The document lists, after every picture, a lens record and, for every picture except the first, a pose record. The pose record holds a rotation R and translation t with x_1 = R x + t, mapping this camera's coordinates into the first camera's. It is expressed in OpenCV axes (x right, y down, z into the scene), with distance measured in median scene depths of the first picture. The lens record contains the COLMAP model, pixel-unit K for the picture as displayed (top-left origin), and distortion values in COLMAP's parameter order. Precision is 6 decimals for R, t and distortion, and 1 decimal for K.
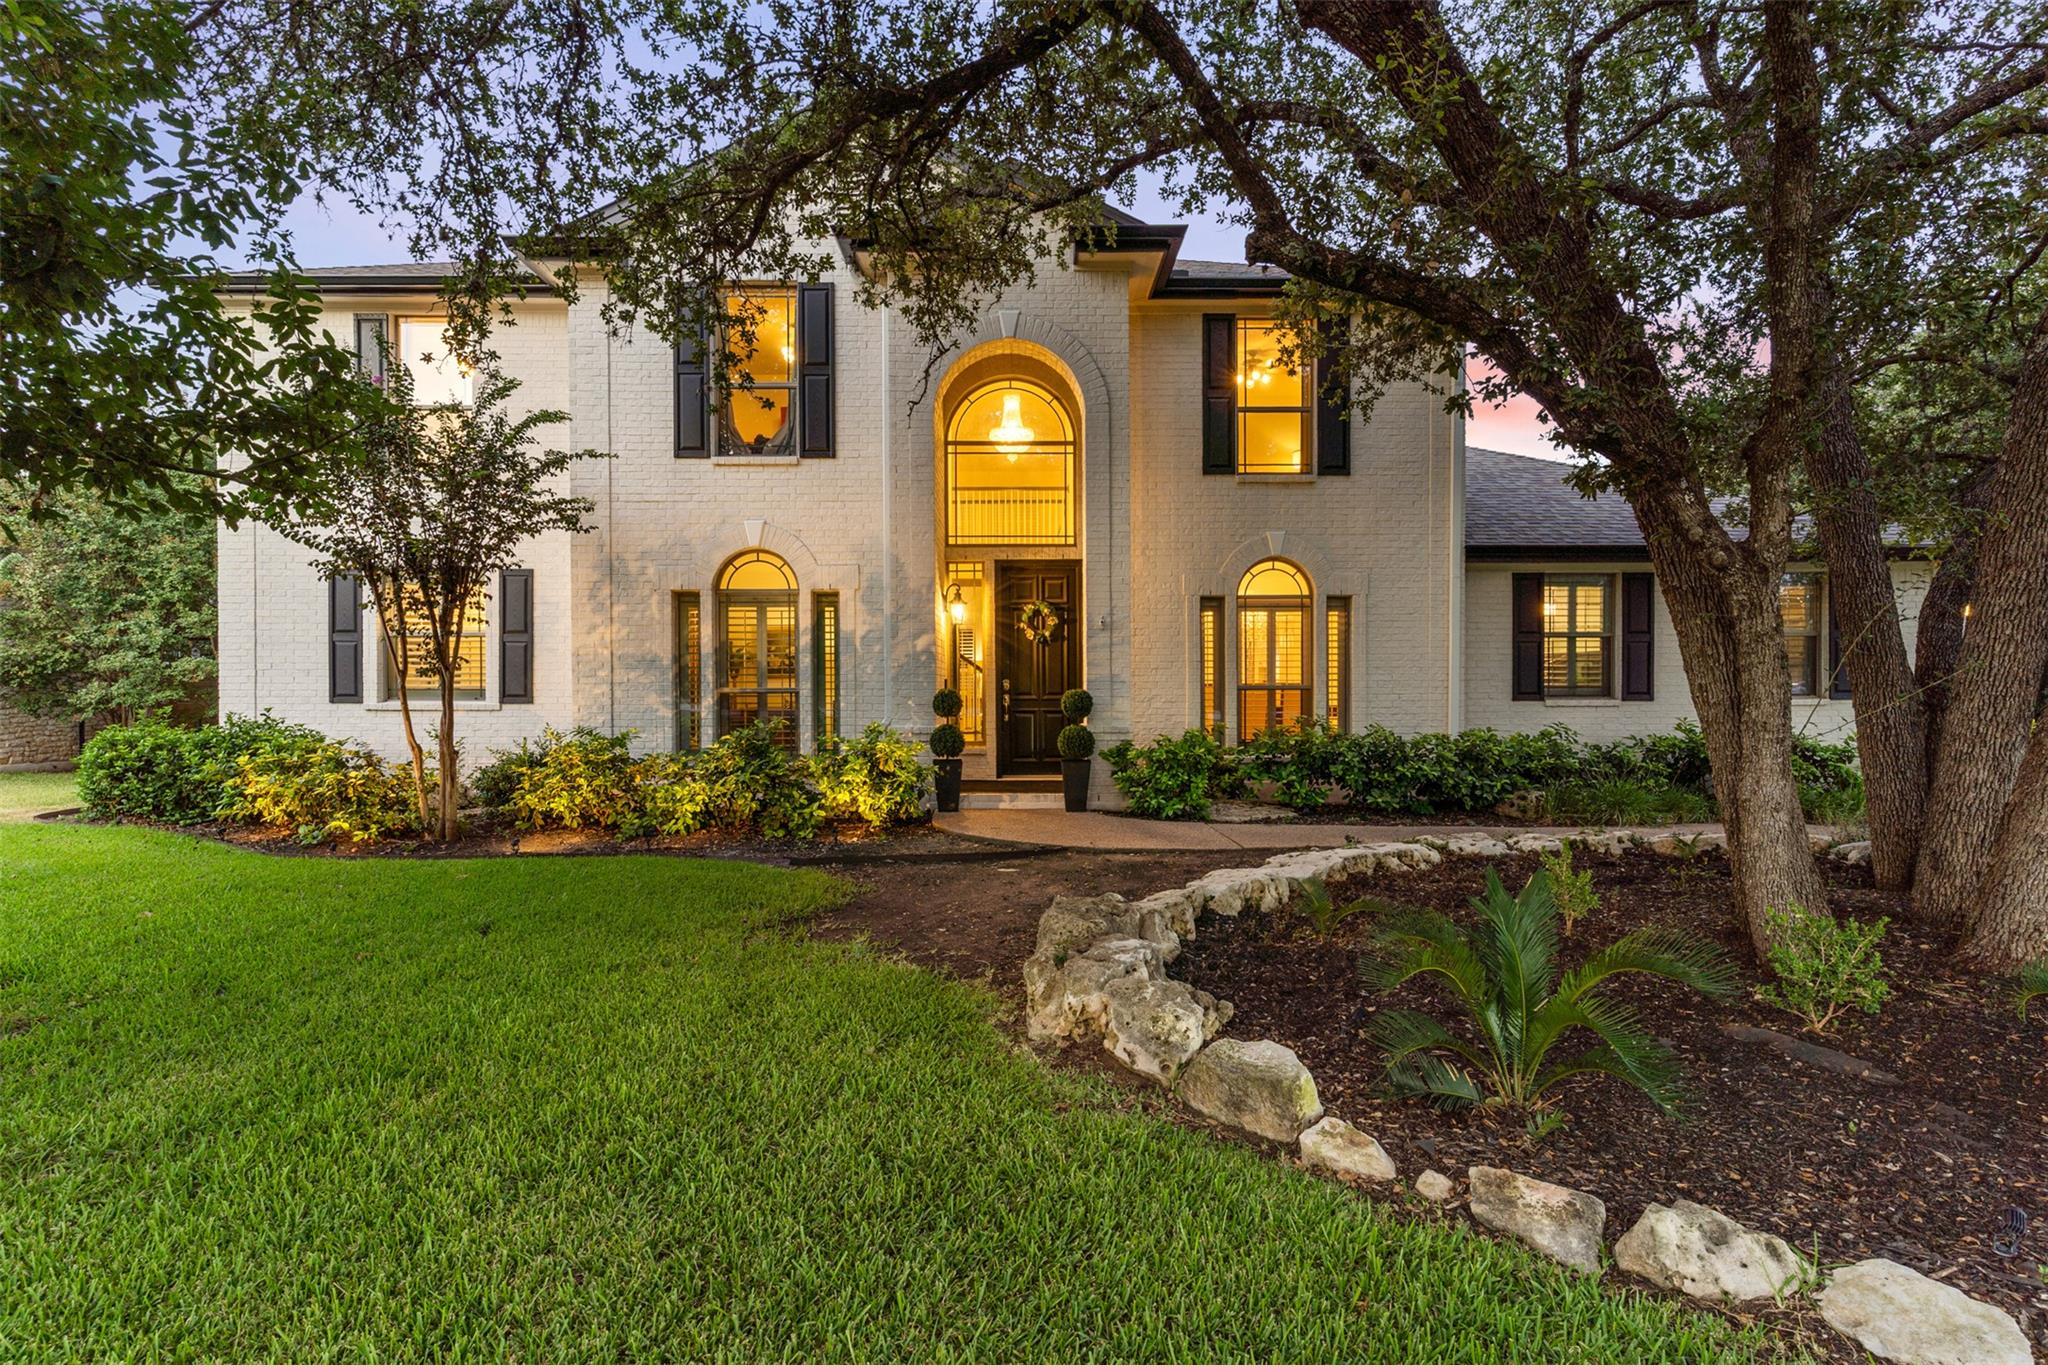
lens RADIAL K [[989.5, 0, 1007.3], [0, 989.5, 683.5], [0, 0, 1]] dist [0.003017, 0.000938]
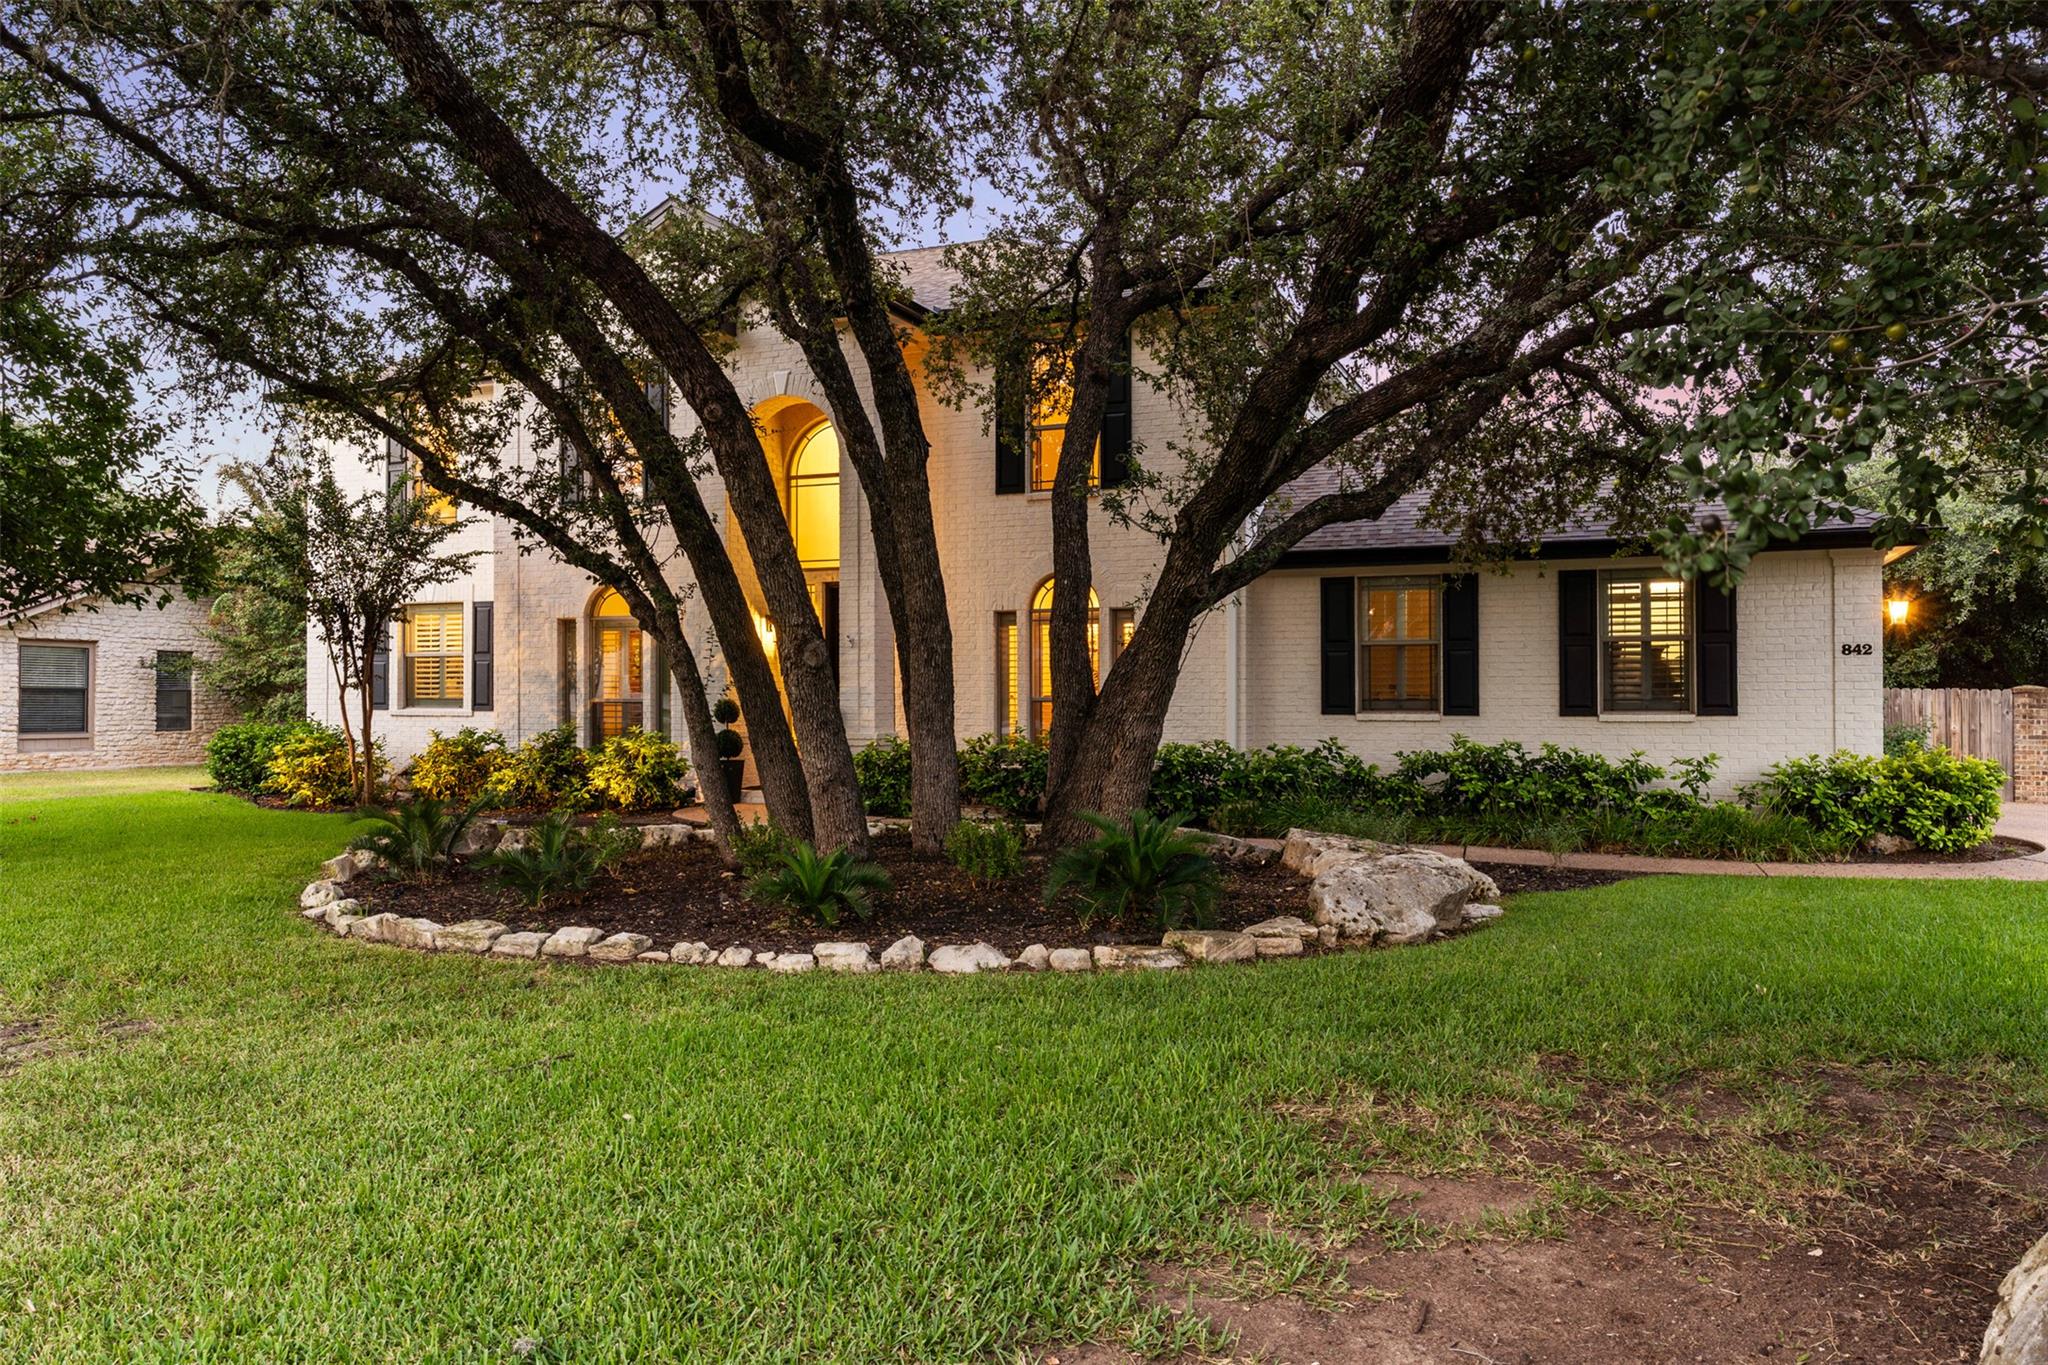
lens RADIAL K [[1508.4, 0, 1024.4], [0, 1508.4, 680.7], [0, 0, 1]] dist [0.028954, 0.000648]
pose [[0.916755, -0.002353, -0.399443, 0.938840], [0.000300, 0.999986, -0.005202, -0.007350], [0.399449, 0.004649, 0.916743, -0.487445]]
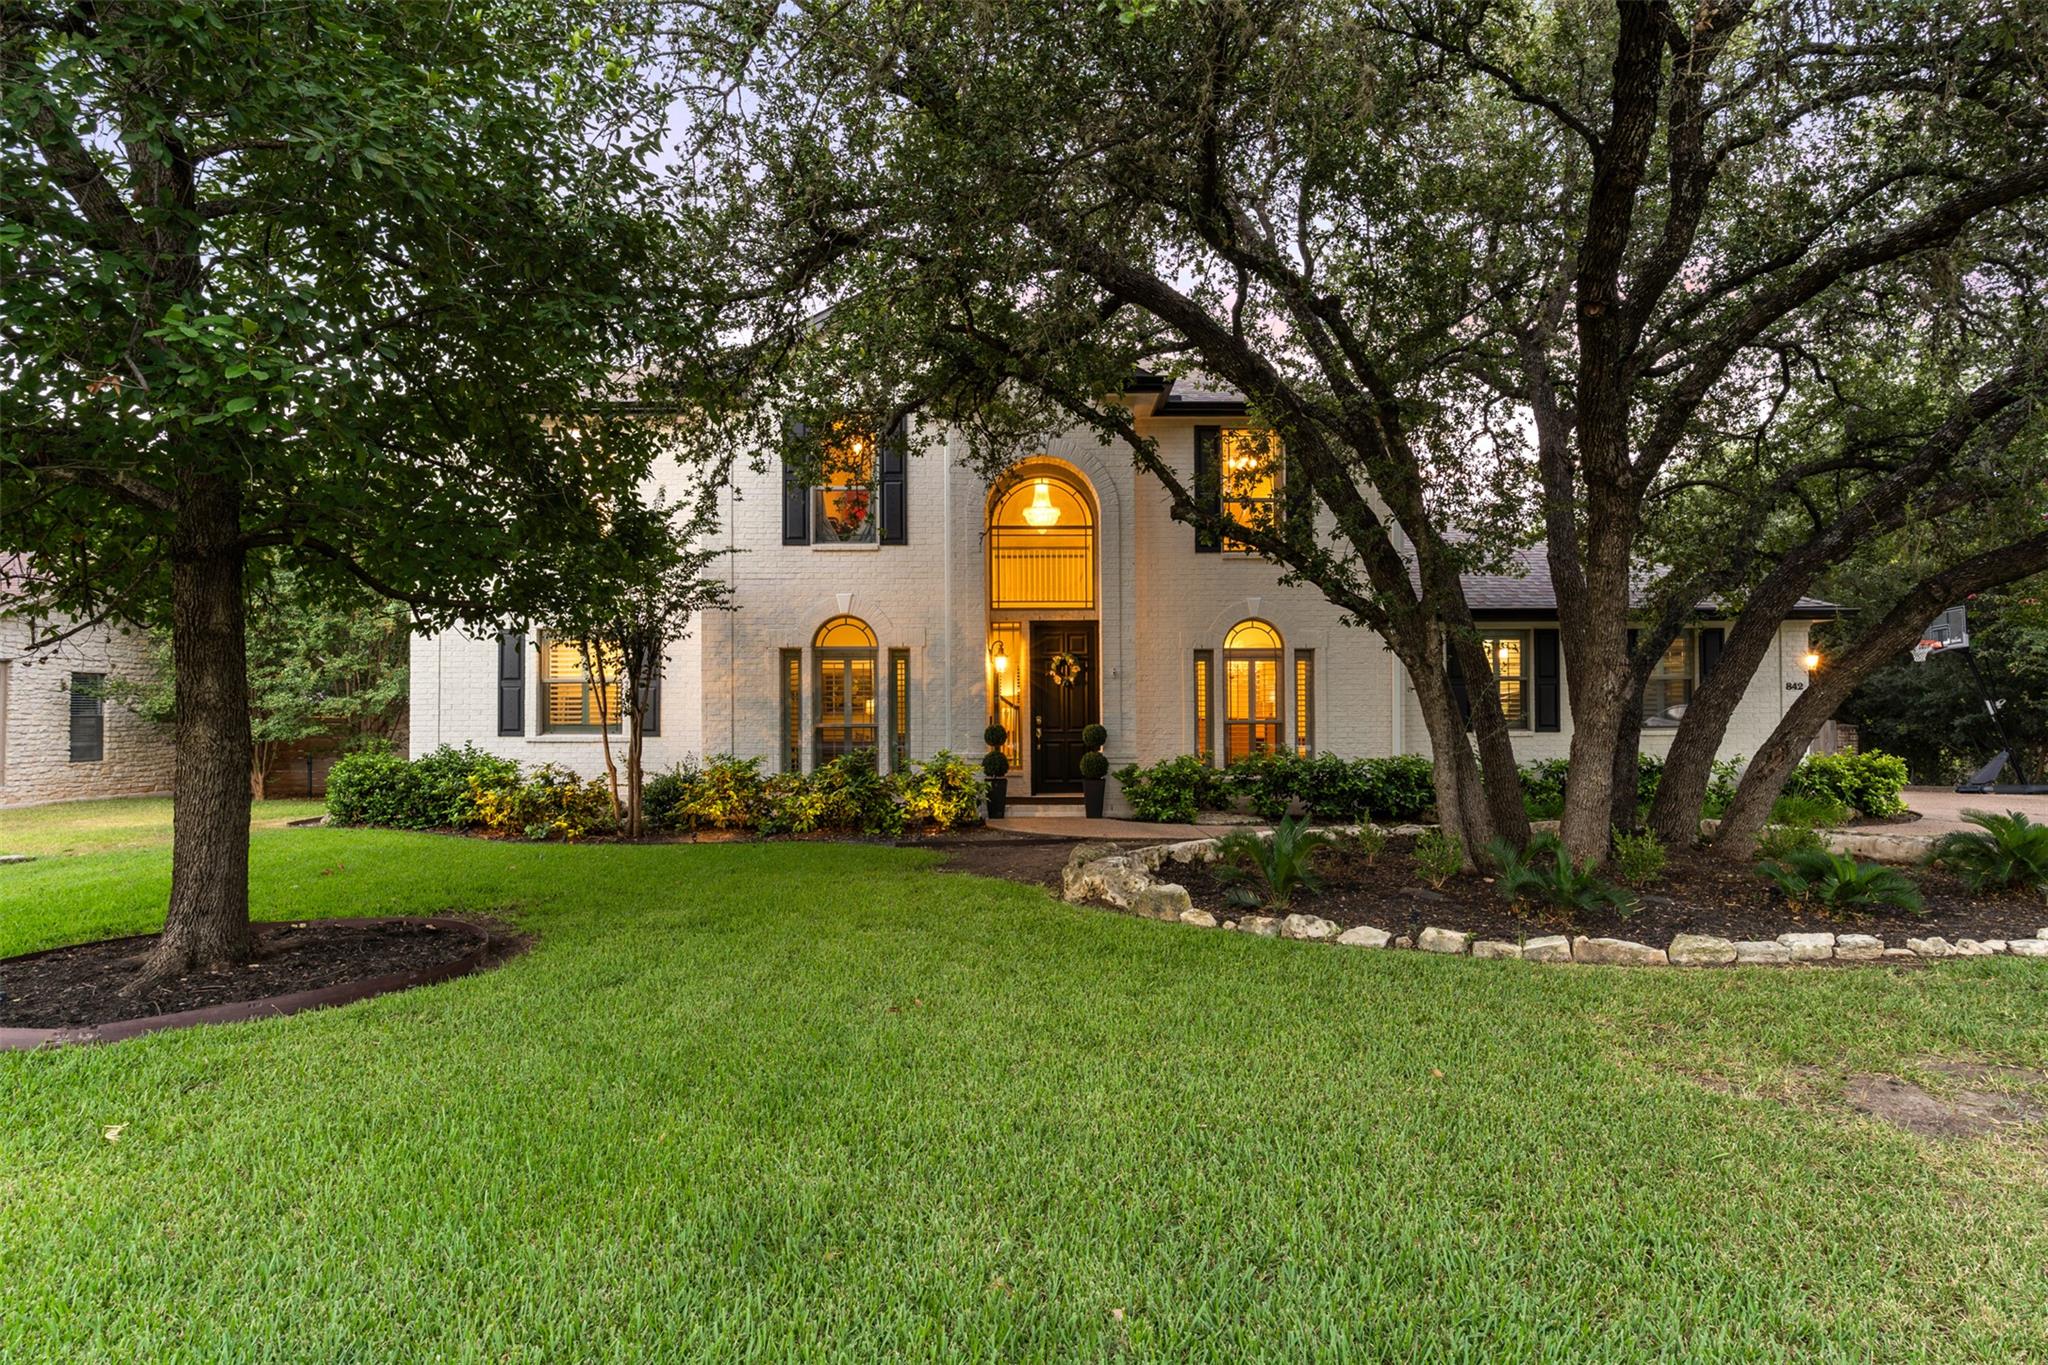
lens RADIAL K [[1170.3, 0, 1033.7], [0, 1170.3, 676.8], [0, 0, 1]] dist [-0.006375, -0.000746]
pose [[0.999942, -0.001718, 0.010599, -0.025289], [0.002039, 0.999536, -0.030404, -0.009582], [-0.010542, 0.030424, 0.999481, -0.520138]]
